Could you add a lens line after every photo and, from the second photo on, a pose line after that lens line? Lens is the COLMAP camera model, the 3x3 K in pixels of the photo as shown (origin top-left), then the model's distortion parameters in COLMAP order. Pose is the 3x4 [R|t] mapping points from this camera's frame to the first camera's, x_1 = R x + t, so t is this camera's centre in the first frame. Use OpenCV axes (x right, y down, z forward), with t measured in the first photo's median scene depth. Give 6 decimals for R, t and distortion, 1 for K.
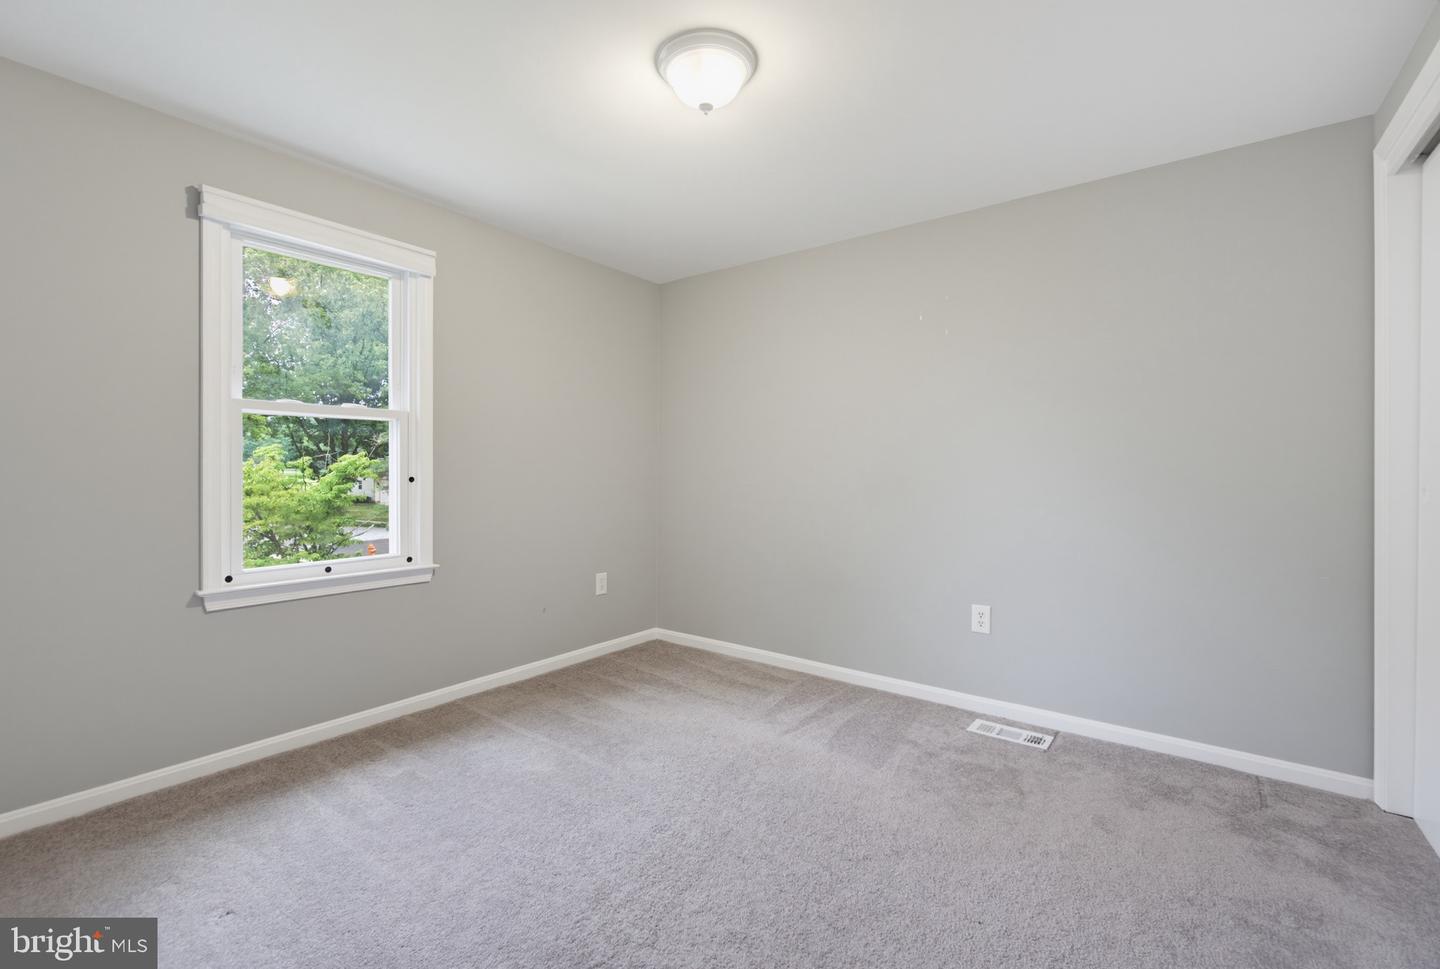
lens RADIAL K [[596.3, 0, 747.5], [0, 596.3, 480.1], [0, 0, 1]] dist [-0.000725, -0.000121]
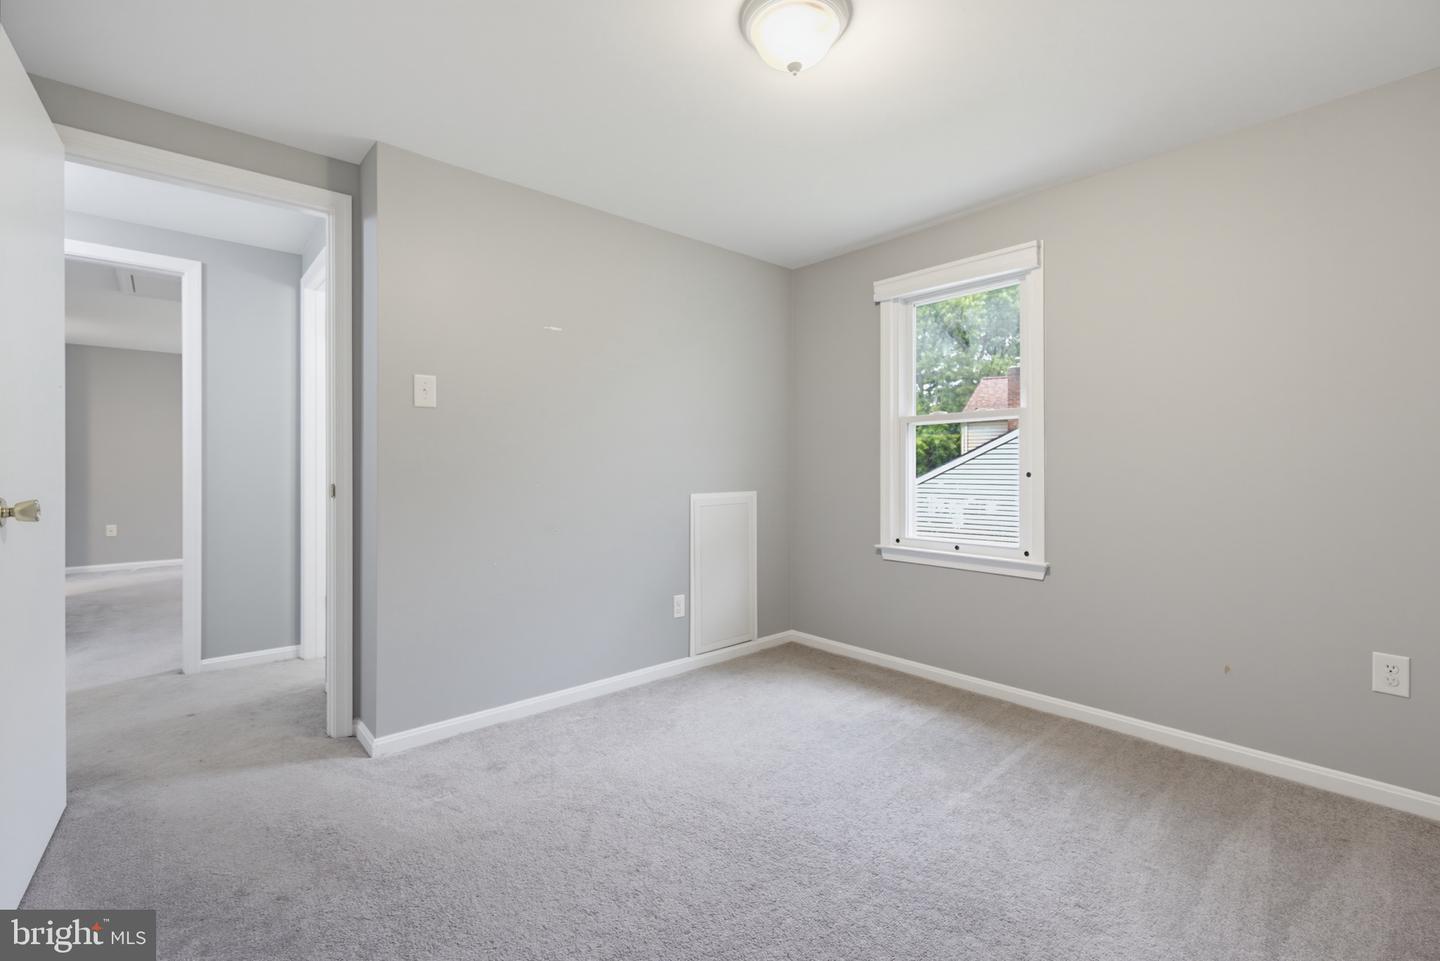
lens RADIAL K [[624.6, 0, 714.4], [0, 624.6, 470.9], [0, 0, 1]] dist [0.001098, 0.000305]
pose [[-0.190359, 0.003852, -0.981707, 0.663559], [-0.013461, 0.999888, 0.006534, -0.008469], [0.981622, 0.014458, -0.190286, 0.783644]]
